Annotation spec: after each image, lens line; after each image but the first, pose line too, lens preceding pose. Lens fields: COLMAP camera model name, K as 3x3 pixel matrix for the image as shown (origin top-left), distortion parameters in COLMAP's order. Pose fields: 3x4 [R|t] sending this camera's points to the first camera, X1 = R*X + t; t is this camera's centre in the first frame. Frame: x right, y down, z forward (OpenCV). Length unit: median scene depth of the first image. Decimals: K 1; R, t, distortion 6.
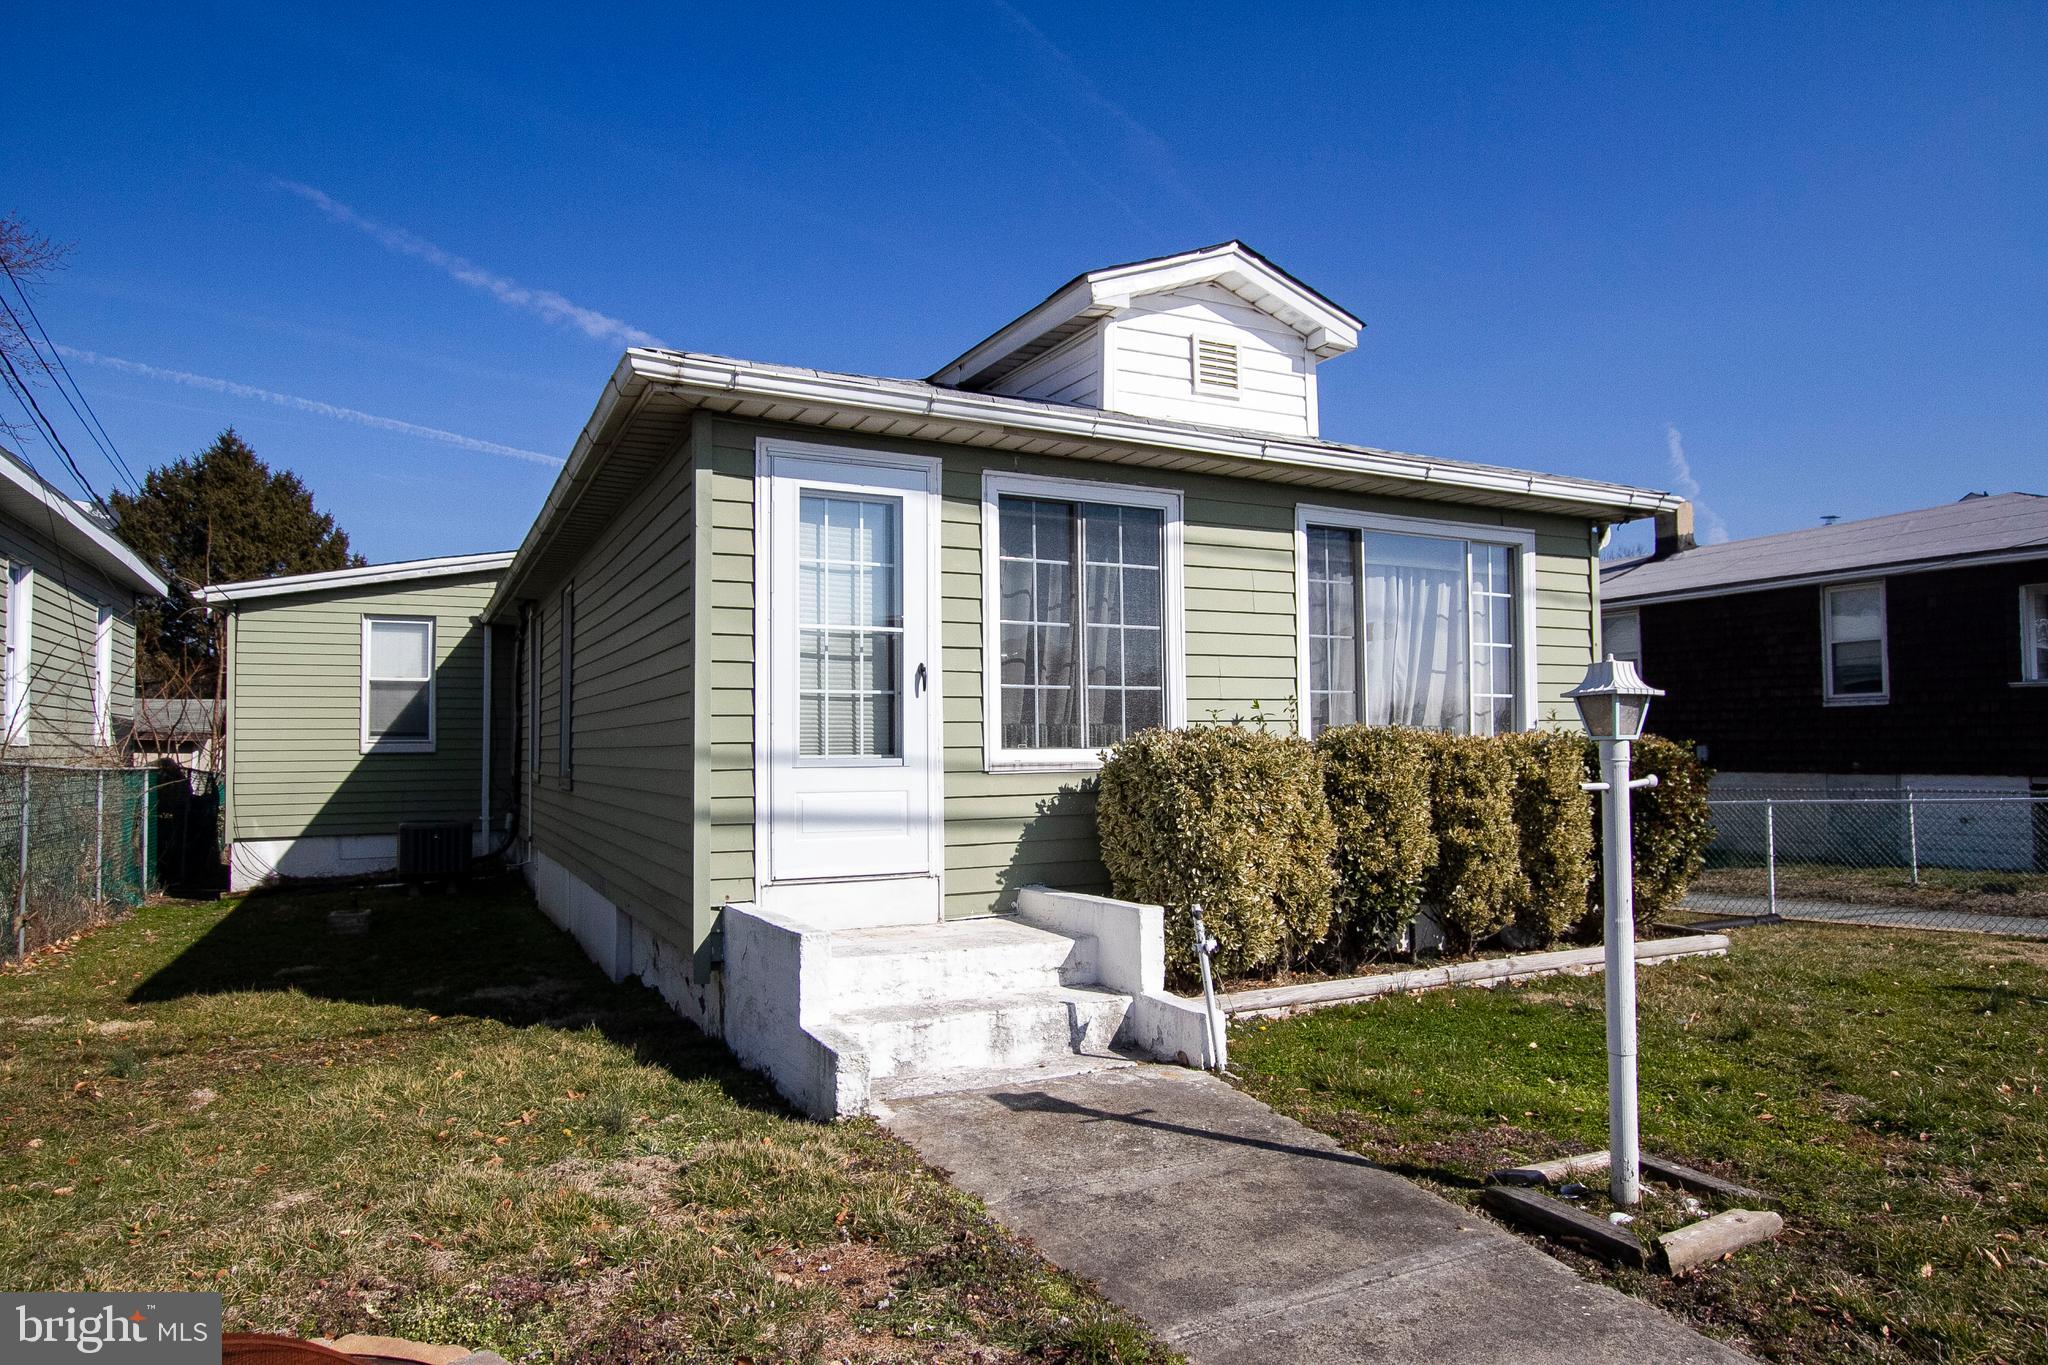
lens RADIAL K [[1234.1, 0, 1020.3], [0, 1234.1, 689.1], [0, 0, 1]] dist [-0.002769, 0.000050]
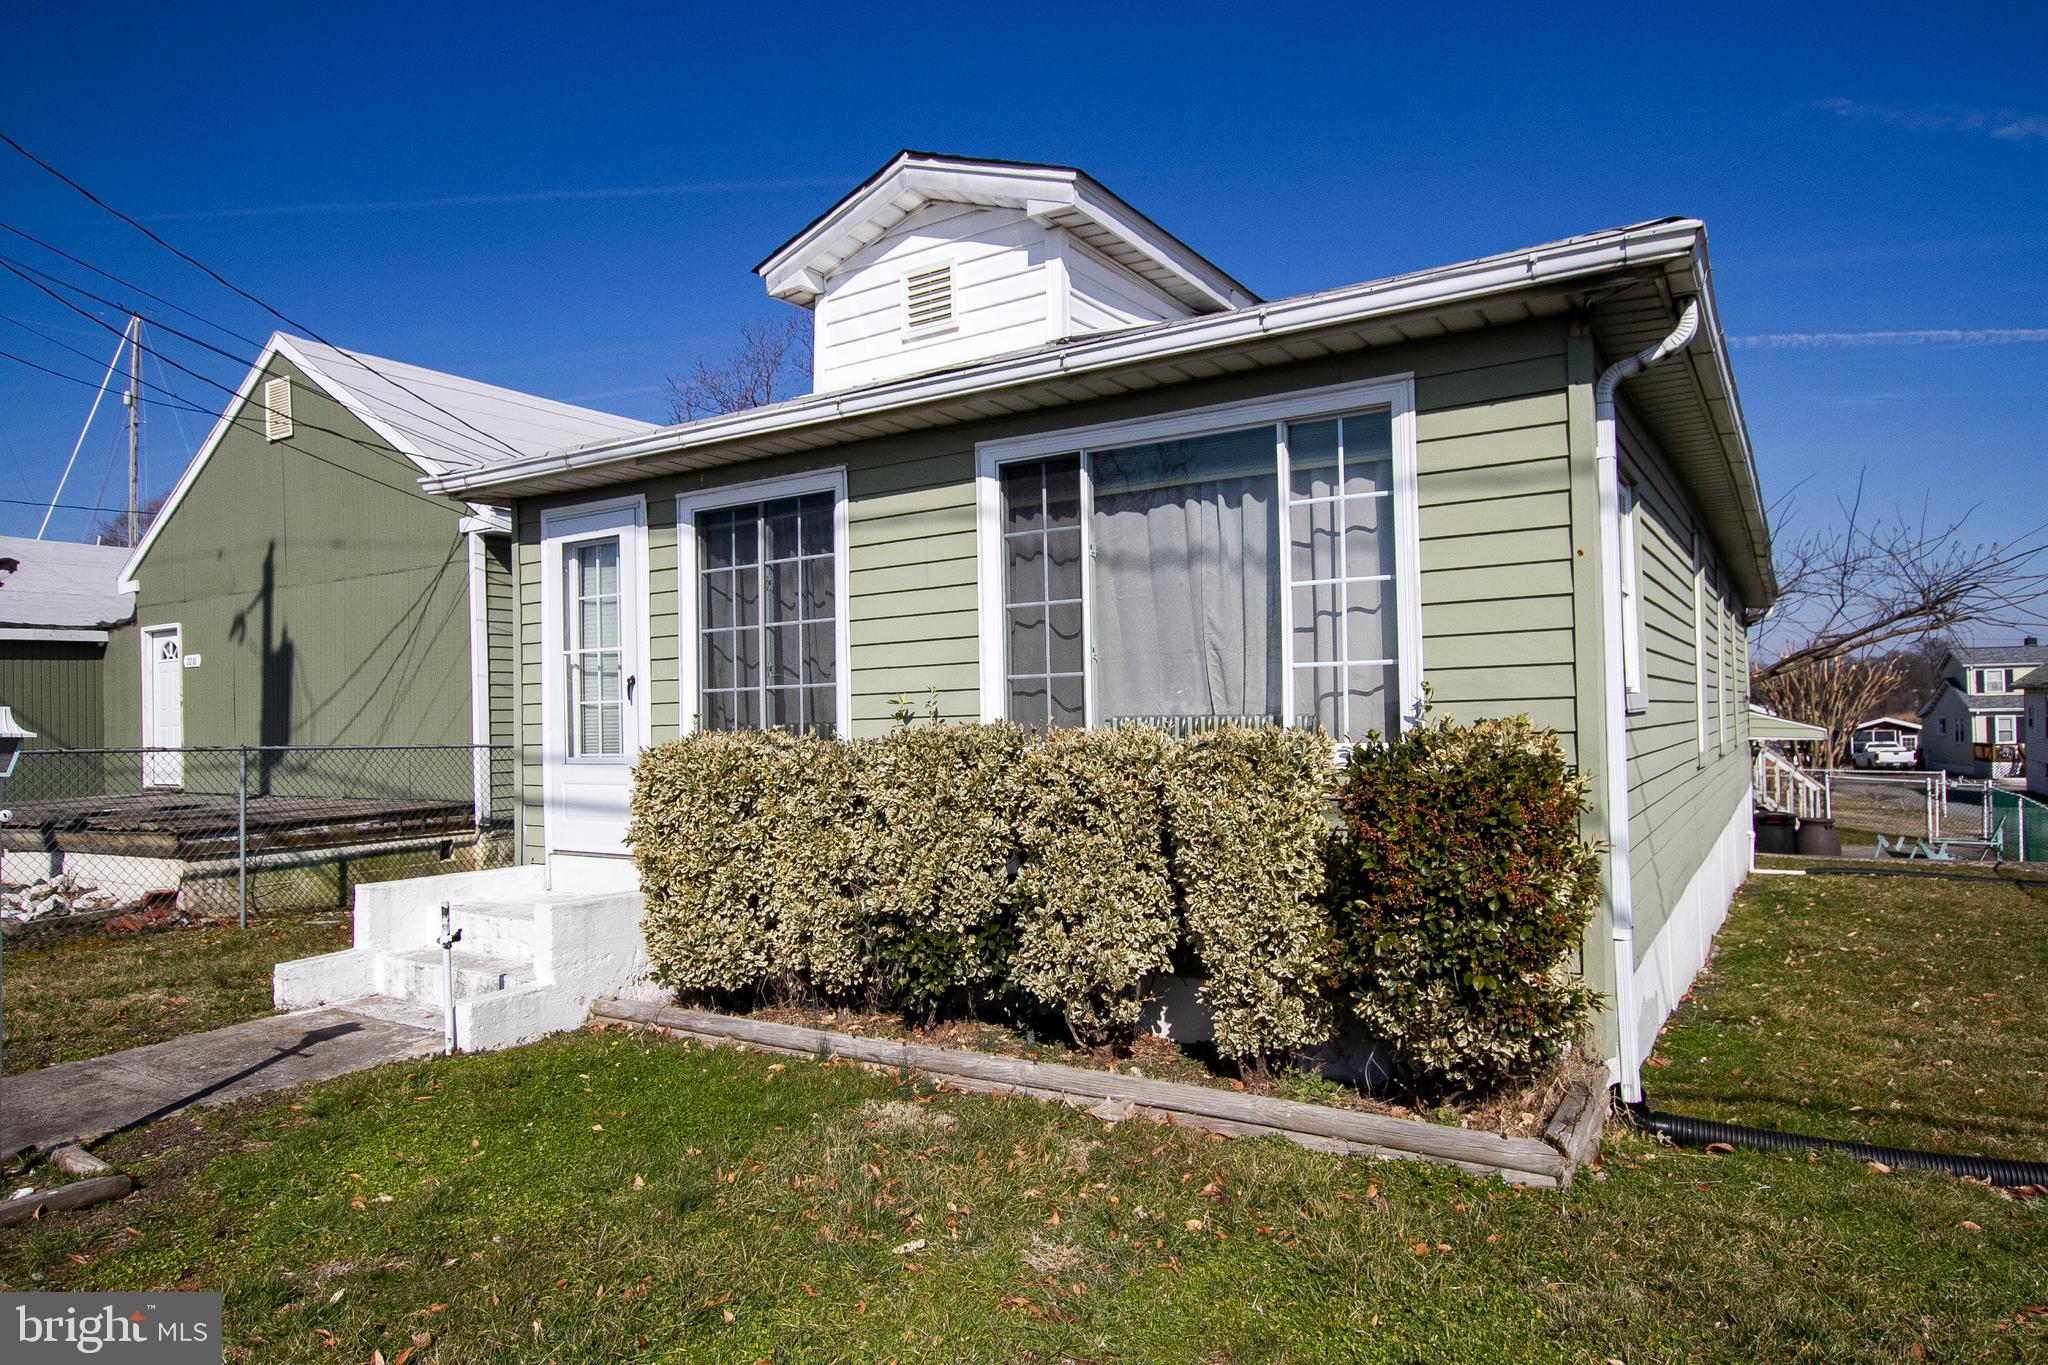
lens RADIAL K [[1234.1, 0, 1020.3], [0, 1234.1, 682.5], [0, 0, 1]] dist [-0.002769, 0.000050]
pose [[0.513957, -0.024936, -0.857454, 0.976641], [0.068528, 0.997576, 0.012064, -0.003486], [0.855075, -0.064960, 0.514420, 0.635219]]
